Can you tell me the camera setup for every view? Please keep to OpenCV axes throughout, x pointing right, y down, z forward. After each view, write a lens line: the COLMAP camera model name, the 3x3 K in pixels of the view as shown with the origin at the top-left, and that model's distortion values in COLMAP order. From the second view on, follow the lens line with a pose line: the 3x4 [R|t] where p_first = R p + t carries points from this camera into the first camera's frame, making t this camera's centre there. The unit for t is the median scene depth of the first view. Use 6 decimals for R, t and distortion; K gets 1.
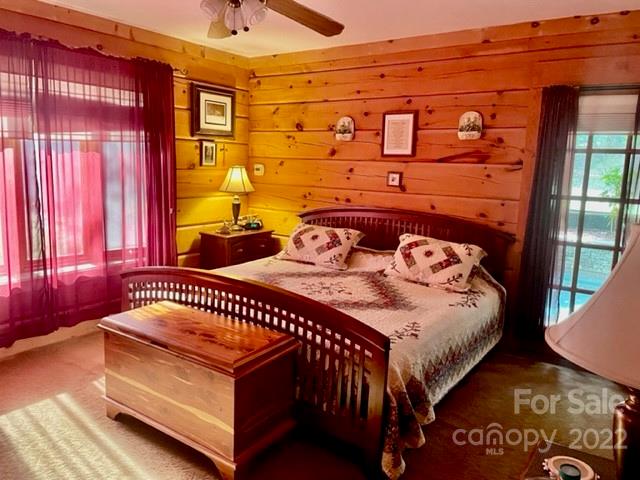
lens RADIAL K [[485.4, 0, 318.6], [0, 485.4, 241.8], [0, 0, 1]] dist [0.027349, -0.050013]
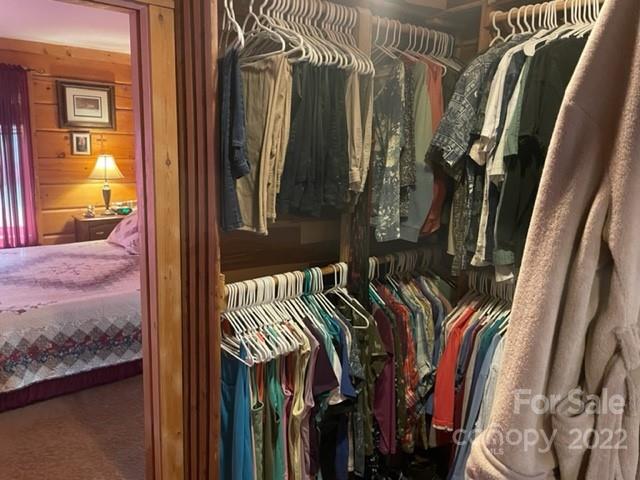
lens RADIAL K [[485.4, 0, 320.0], [0, 485.4, 238.7], [0, 0, 1]] dist [0.027349, -0.050013]
pose [[0.965722, 0.037640, -0.256836, 0.595005], [-0.035097, 0.999279, 0.014481, -0.002151], [0.257195, -0.004970, 0.966347, 0.076460]]
